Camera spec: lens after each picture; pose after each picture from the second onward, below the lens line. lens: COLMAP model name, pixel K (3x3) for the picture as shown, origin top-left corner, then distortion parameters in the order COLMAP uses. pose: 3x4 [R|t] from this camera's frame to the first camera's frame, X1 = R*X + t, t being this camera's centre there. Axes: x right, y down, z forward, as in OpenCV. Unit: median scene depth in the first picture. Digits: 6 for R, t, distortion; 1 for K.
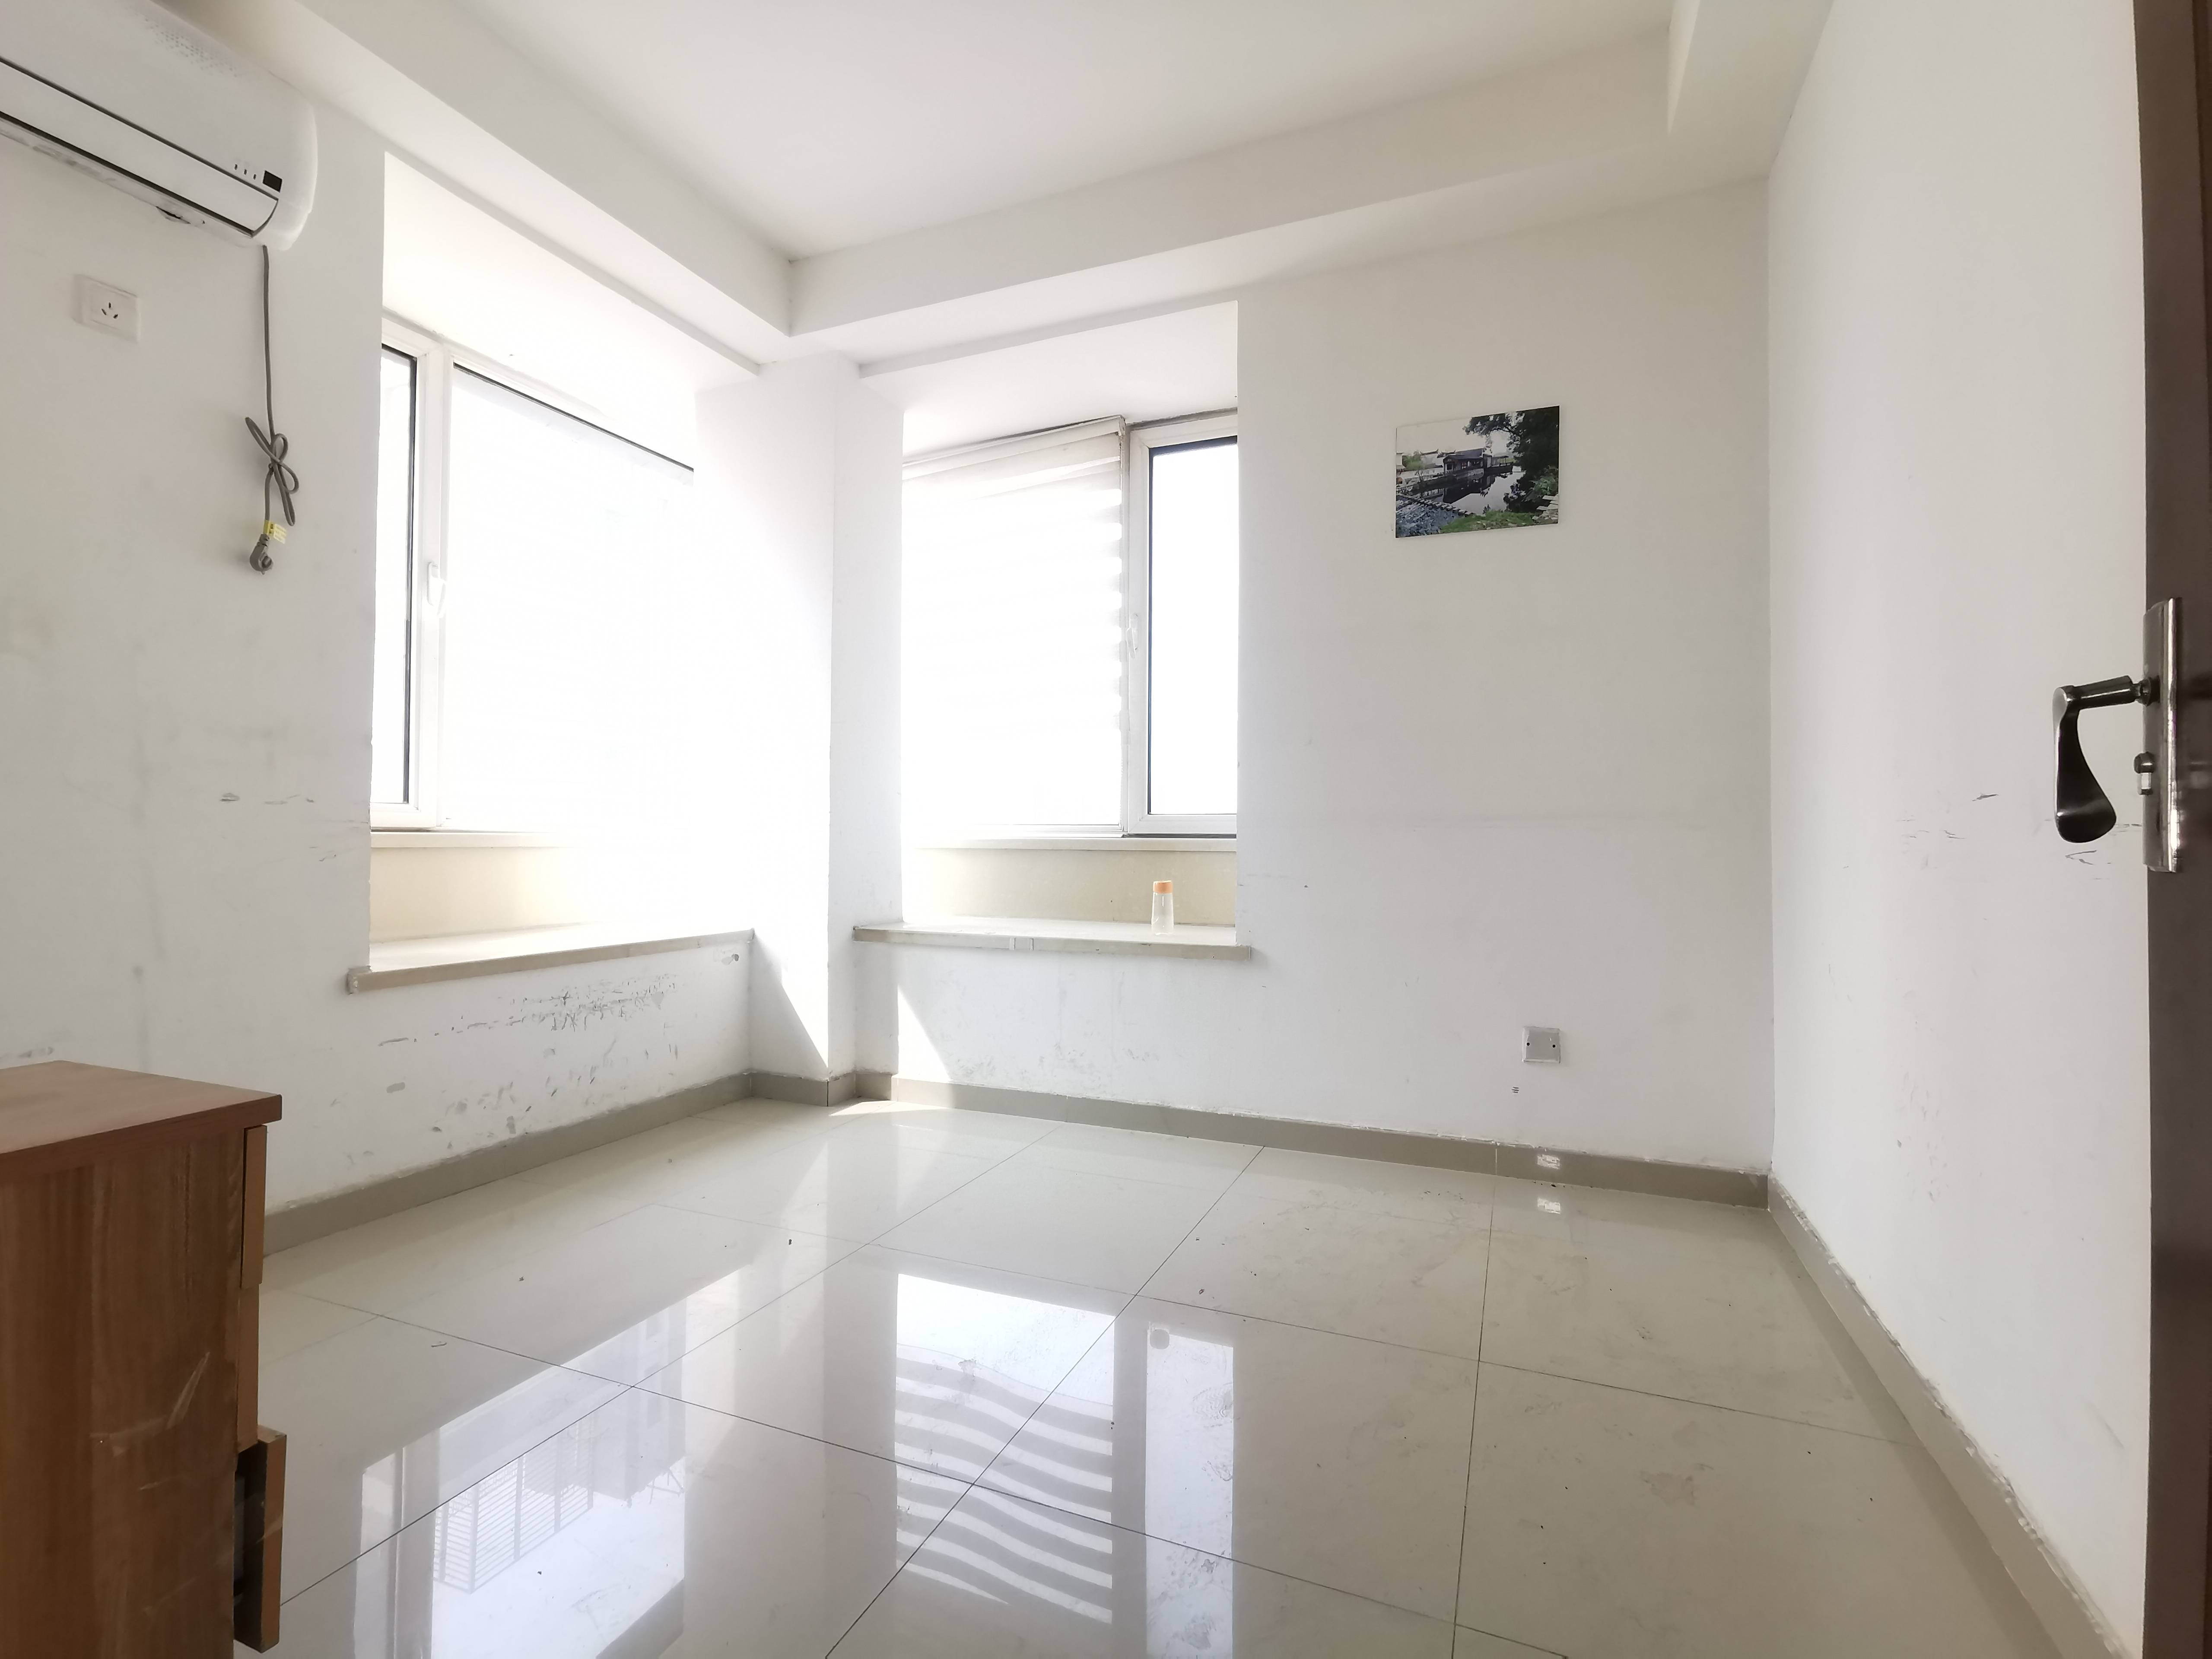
lens RADIAL K [[1014.4, 0, 1103.4], [0, 1014.4, 830.4], [0, 0, 1]] dist [-0.001999, 0.003863]
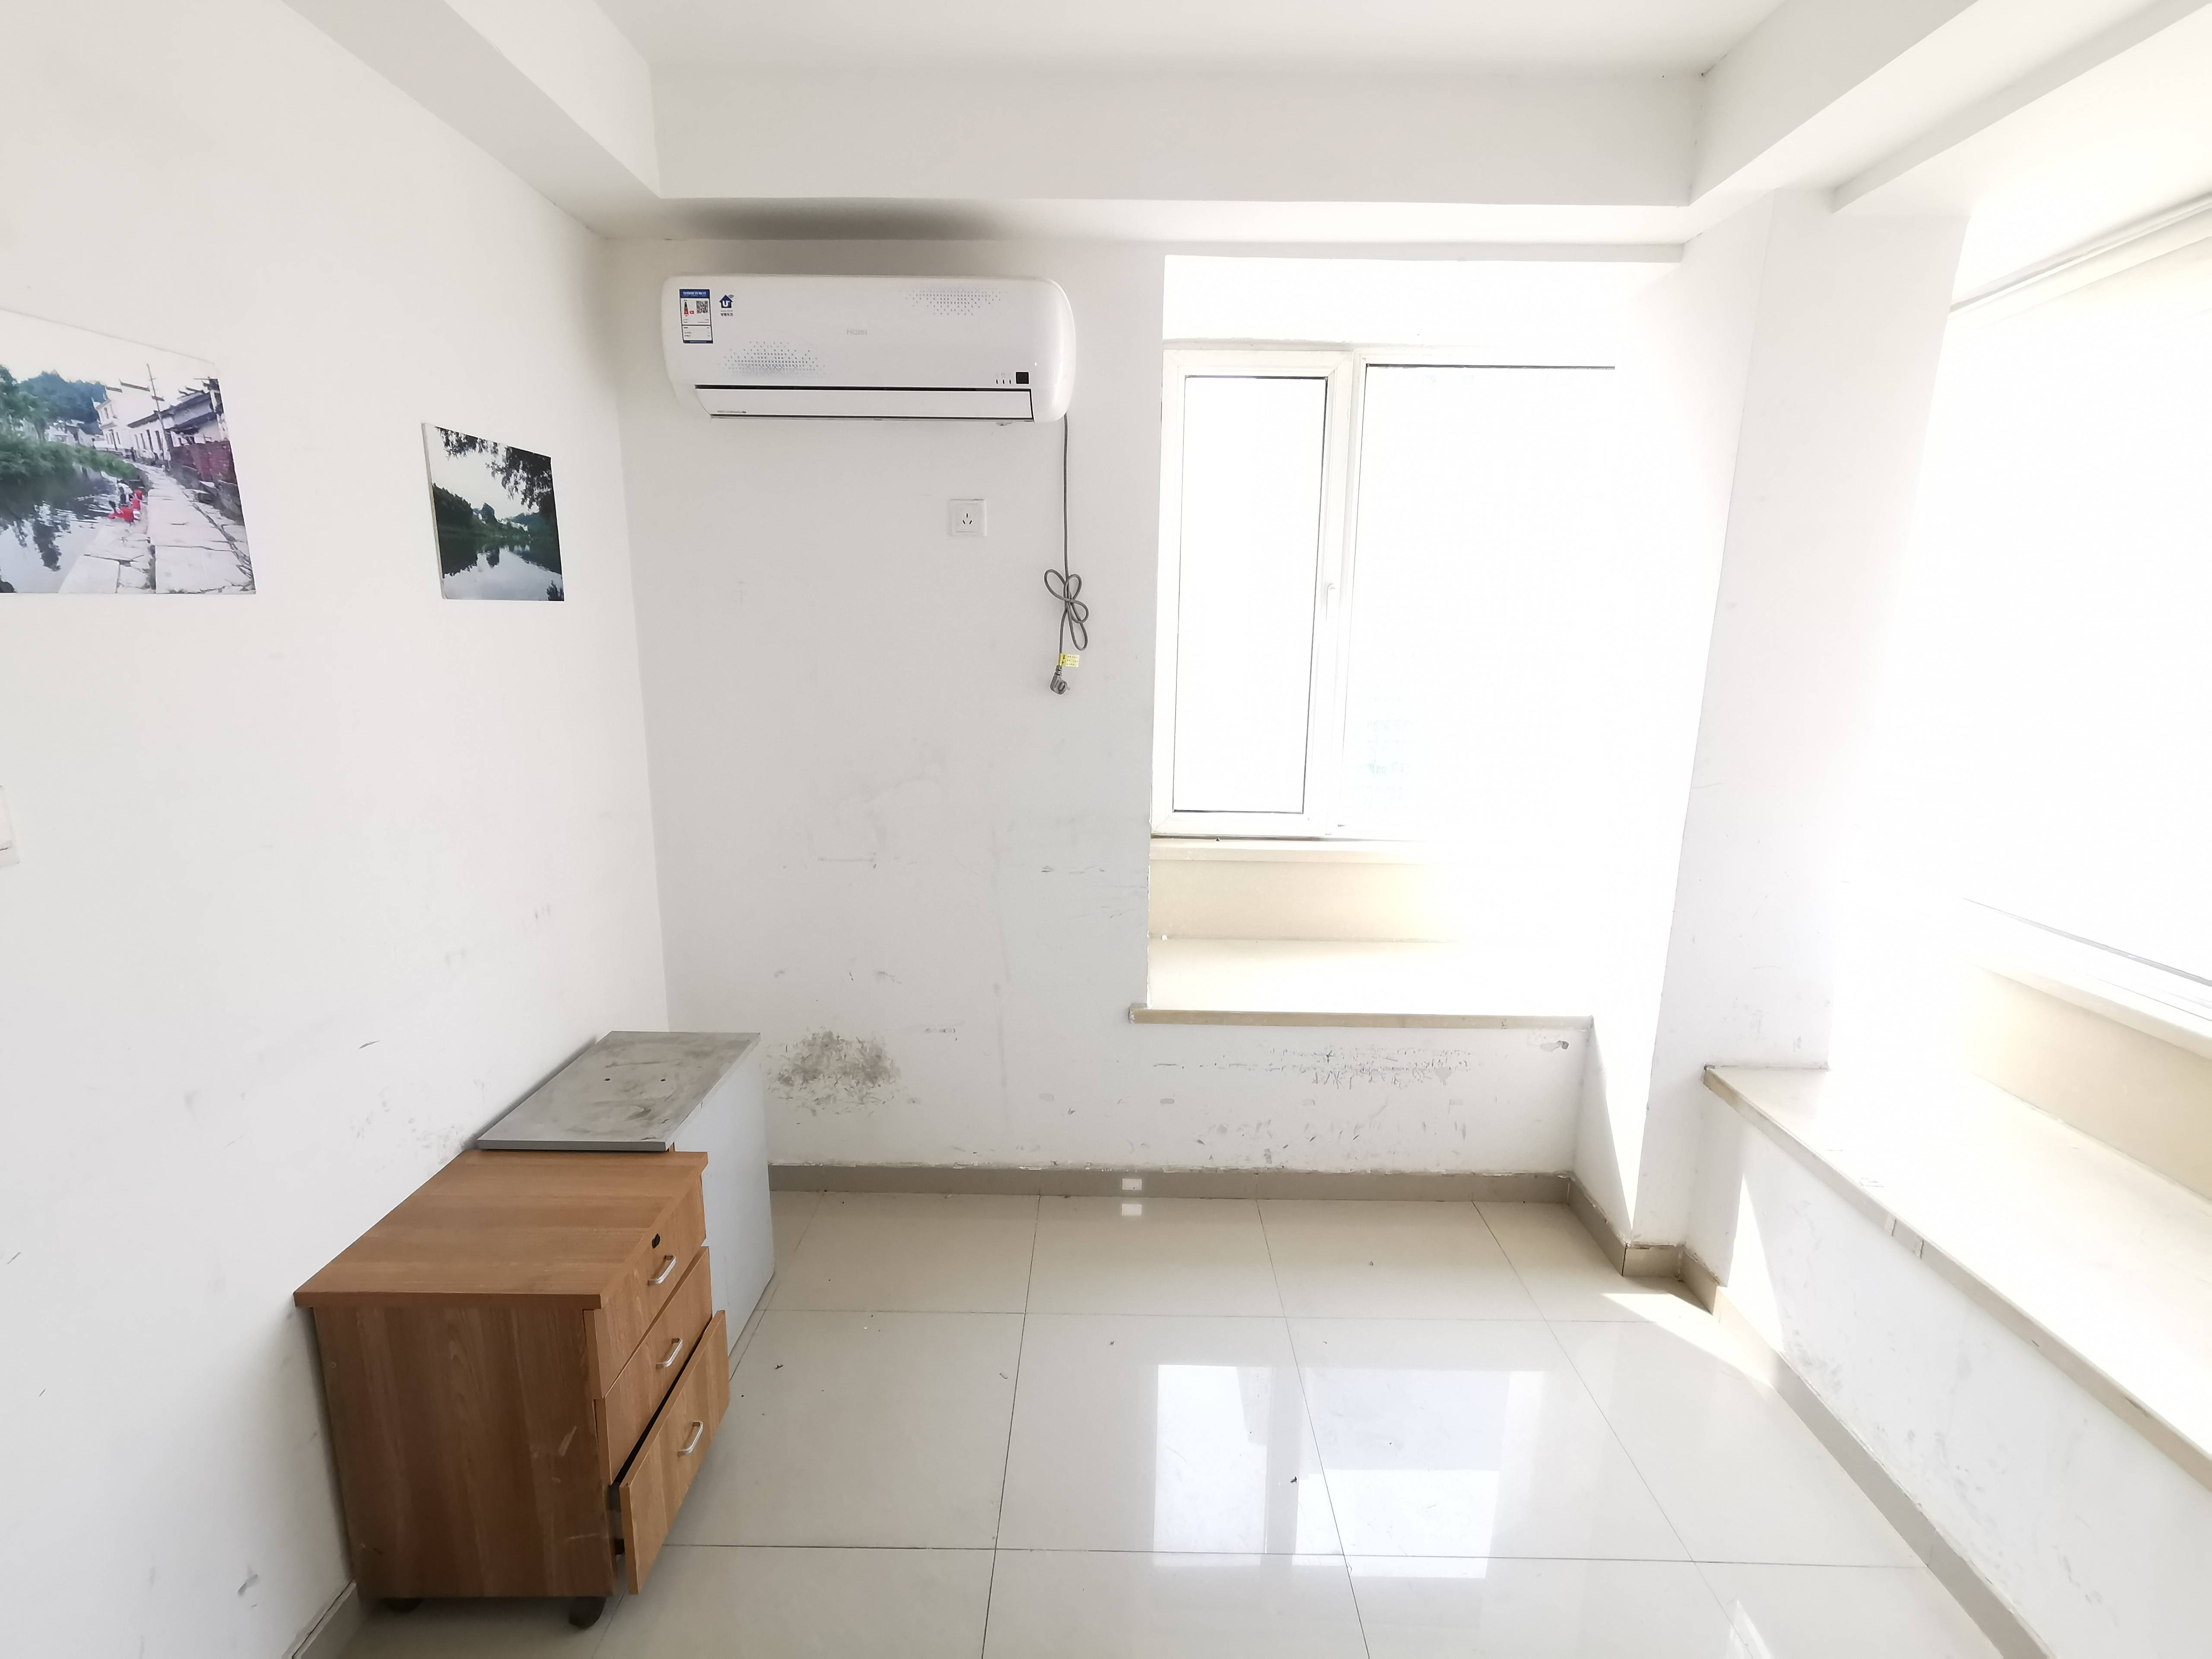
lens RADIAL K [[1014.4, 0, 1105.5], [0, 1014.4, 825.5], [0, 0, 1]] dist [-0.001999, 0.003863]
pose [[0.382334, 0.188040, -0.904689, 0.252059], [-0.001286, 0.979182, 0.202980, -0.261674], [0.924024, -0.076443, 0.374616, 0.431542]]
